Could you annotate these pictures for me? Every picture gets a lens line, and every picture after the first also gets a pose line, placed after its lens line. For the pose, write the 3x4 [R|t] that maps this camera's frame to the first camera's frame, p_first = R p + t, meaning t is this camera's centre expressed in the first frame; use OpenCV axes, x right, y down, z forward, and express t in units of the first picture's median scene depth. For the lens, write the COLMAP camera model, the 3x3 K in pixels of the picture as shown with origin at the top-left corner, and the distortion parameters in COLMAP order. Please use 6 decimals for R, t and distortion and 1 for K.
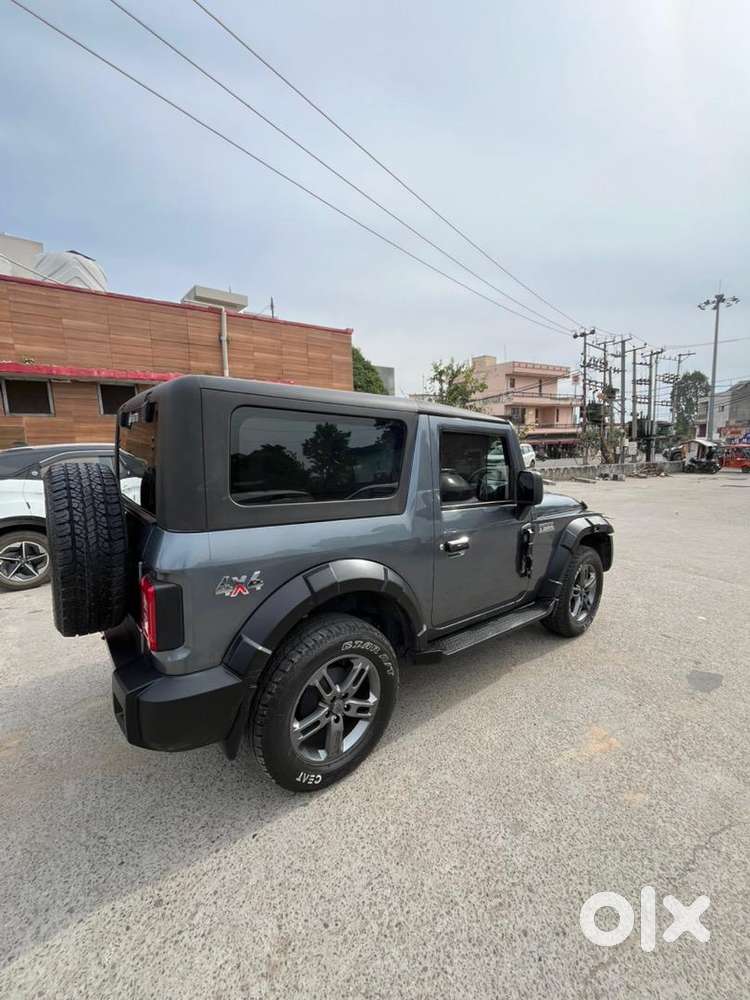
lens RADIAL K [[405.7, 0, 374.9], [0, 405.7, 495.2], [0, 0, 1]] dist [-0.004530, 0.001075]
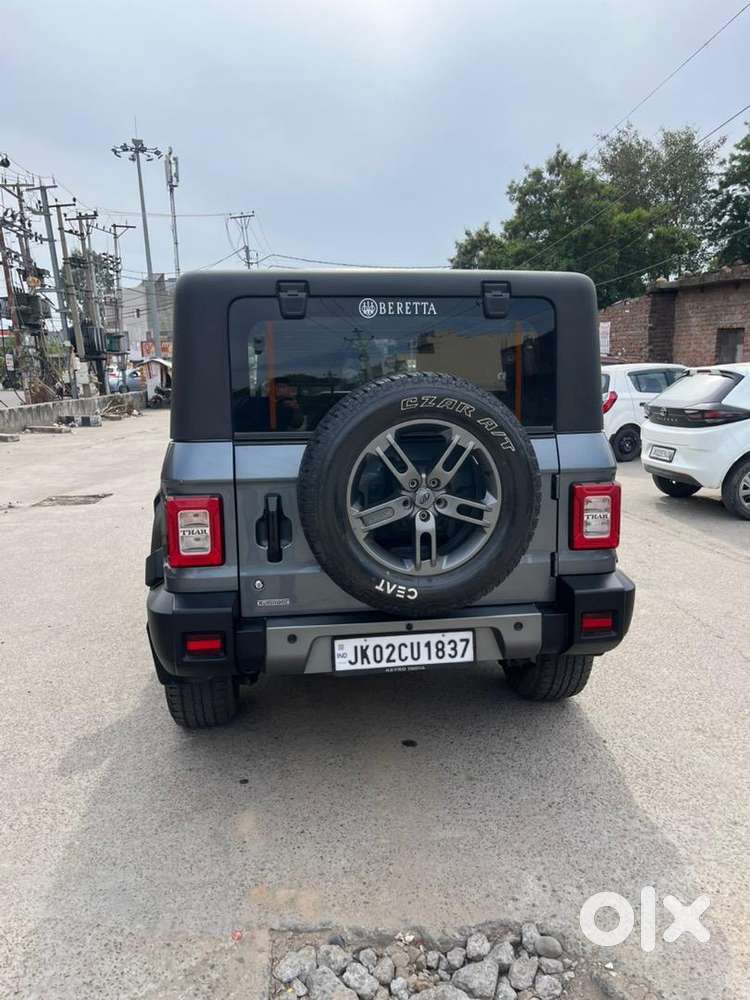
lens RADIAL K [[761.2, 0, 376.4], [0, 761.2, 498.0], [0, 0, 1]] dist [0.053655, -0.053991]
pose [[0.516664, -0.154512, 0.842131, -1.324692], [0.120581, 0.986910, 0.107097, -0.009998], [-0.847655, 0.046212, 0.528532, 0.260367]]
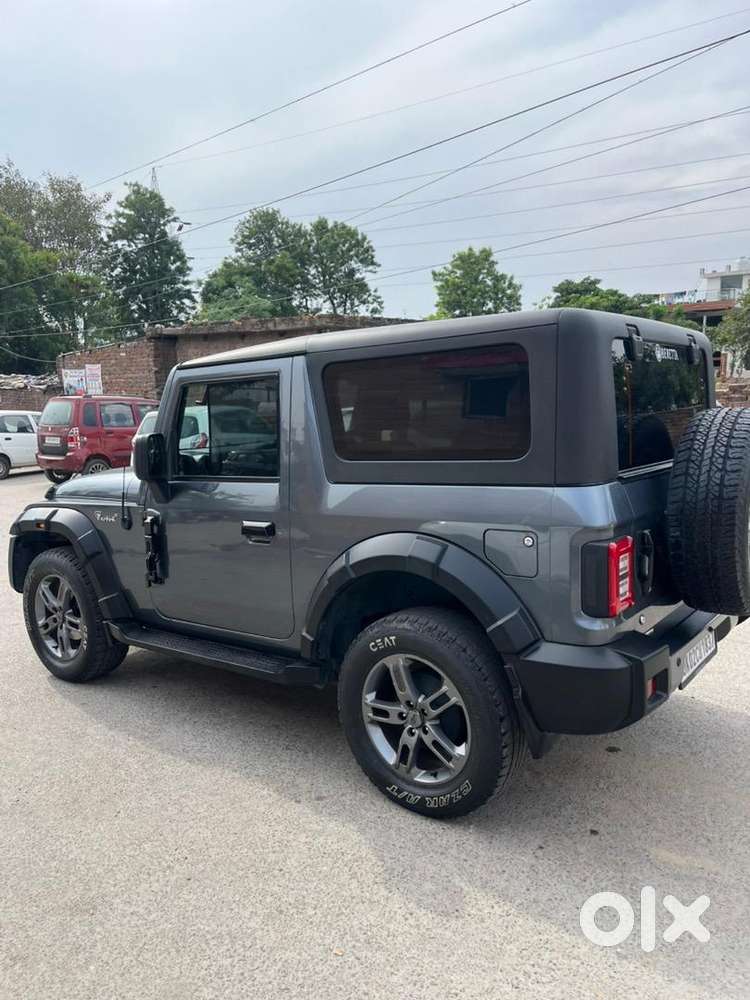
lens RADIAL K [[761.2, 0, 377.2], [0, 761.2, 500.2], [0, 0, 1]] dist [0.053655, -0.053991]
pose [[-0.232413, -0.126605, 0.964342, -1.454968], [0.142842, 0.976298, 0.162600, -0.174847], [-0.962071, 0.175539, -0.208820, 1.425993]]
